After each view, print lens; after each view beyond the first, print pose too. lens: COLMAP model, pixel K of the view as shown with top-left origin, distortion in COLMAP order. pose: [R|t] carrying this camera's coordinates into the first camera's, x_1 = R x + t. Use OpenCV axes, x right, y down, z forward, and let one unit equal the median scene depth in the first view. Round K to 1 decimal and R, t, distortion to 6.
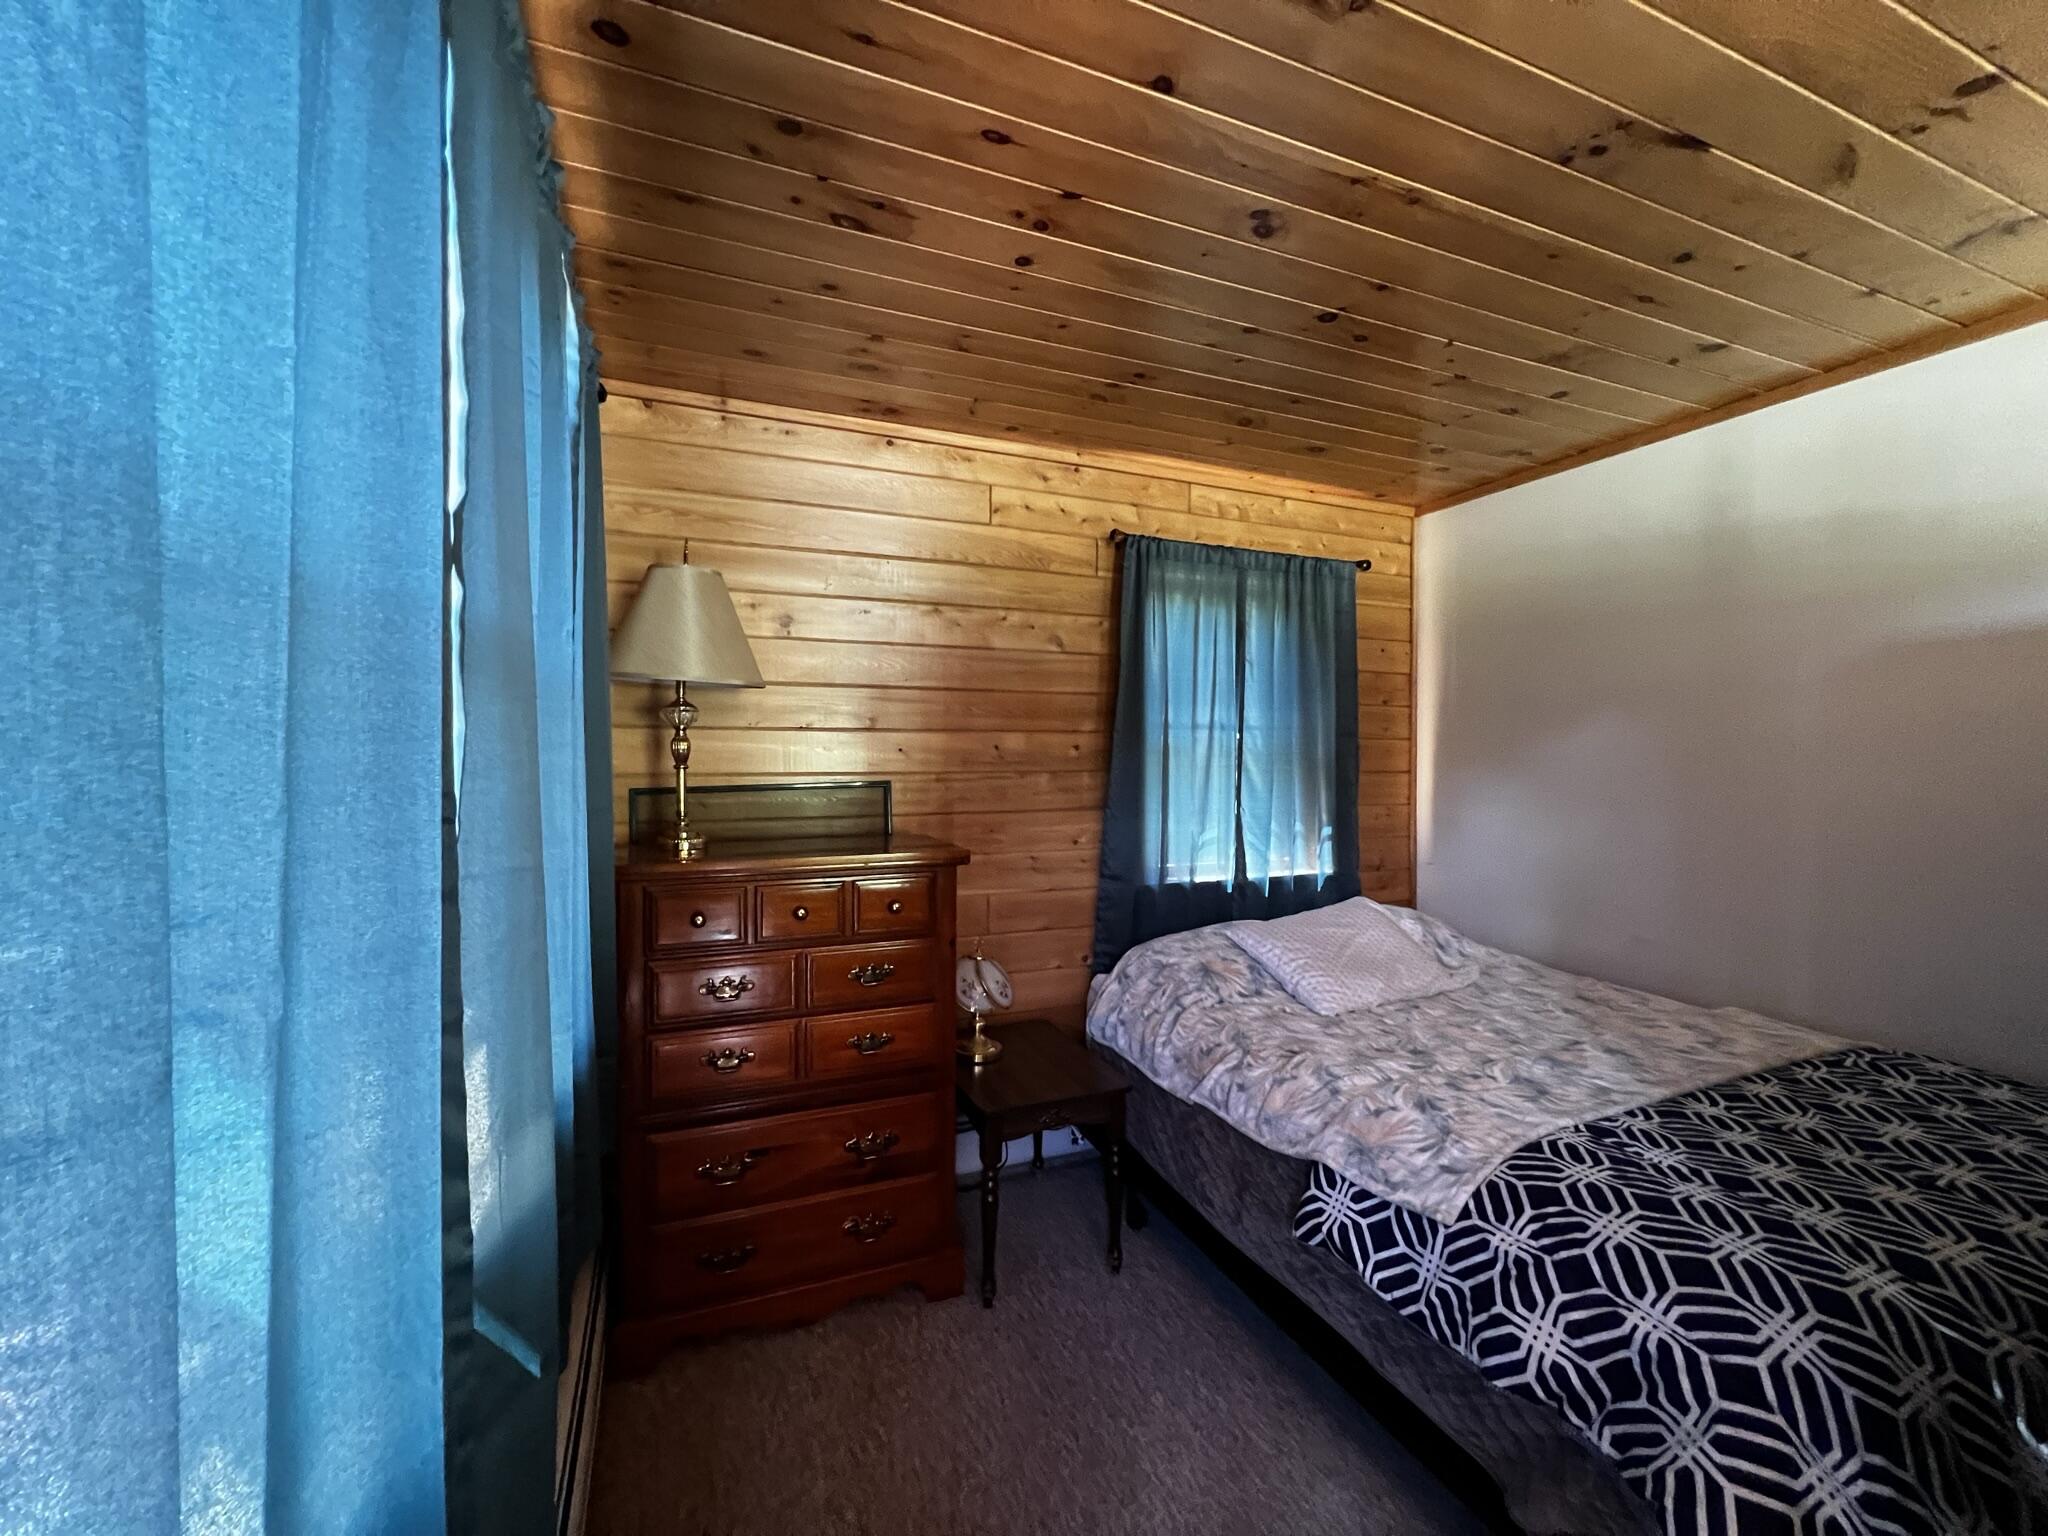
lens RADIAL K [[816.1, 0, 1014.4], [0, 816.1, 770.4], [0, 0, 1]] dist [-0.012734, 0.005301]
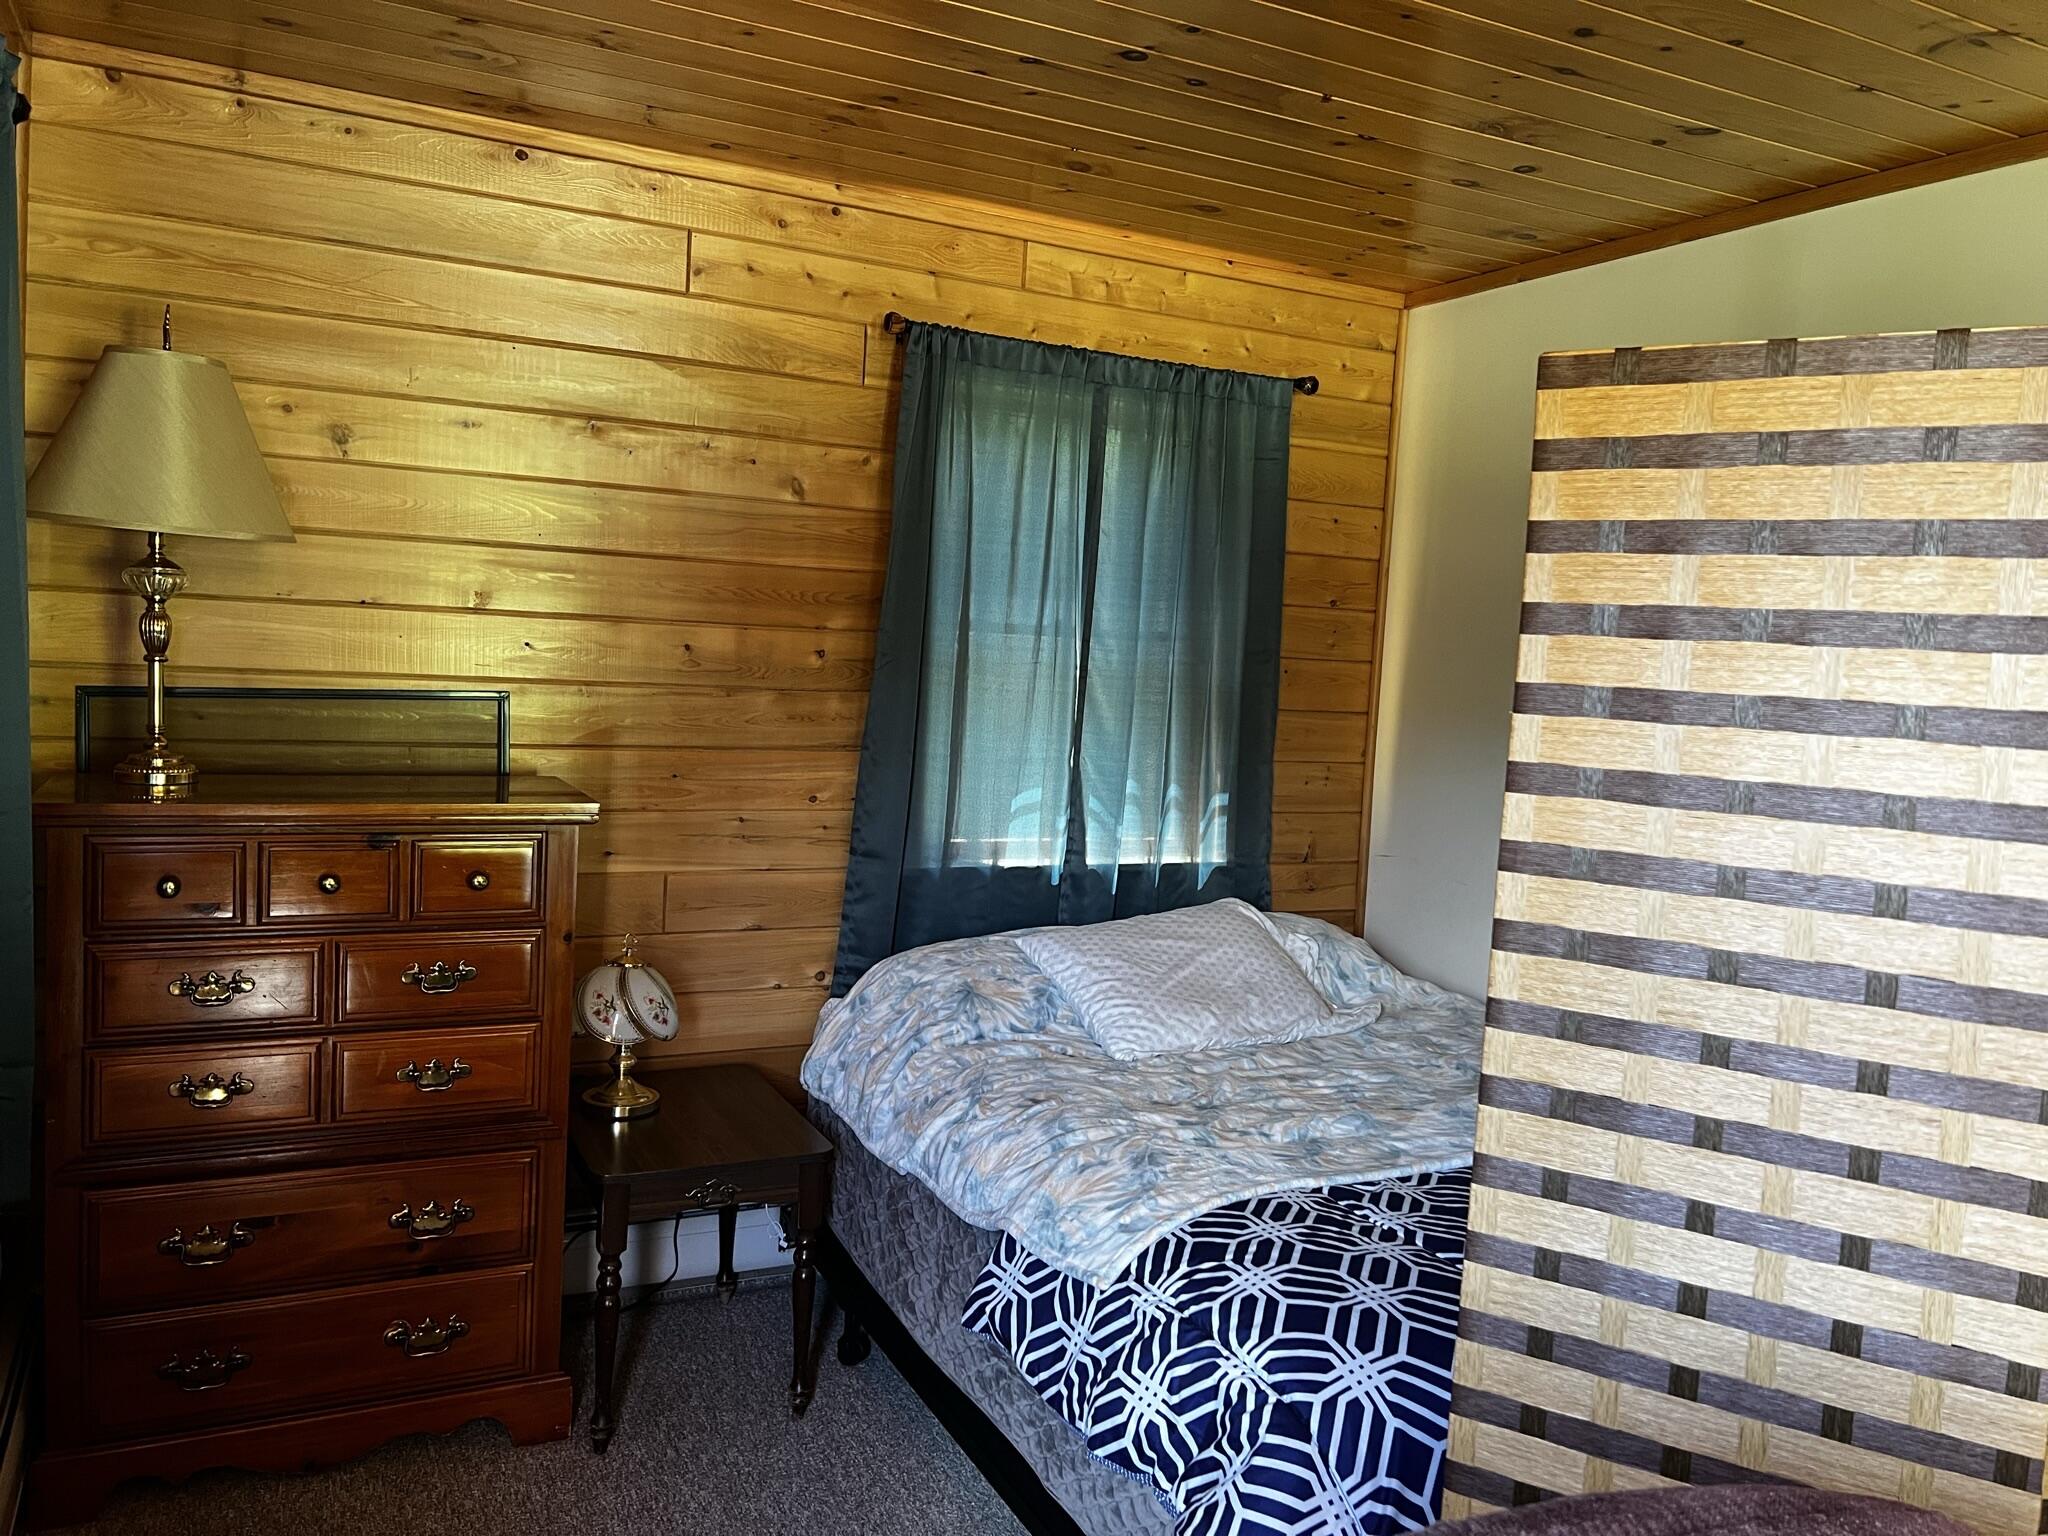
lens RADIAL K [[1524.8, 0, 1024.0], [0, 1524.8, 768.0], [0, 0, 1]] dist [0.051373, -0.066286]
pose [[0.995805, 0.044947, 0.079699, 0.171716], [-0.050265, 0.996551, 0.066033, -0.029794], [-0.076456, -0.069762, 0.994629, -0.262209]]
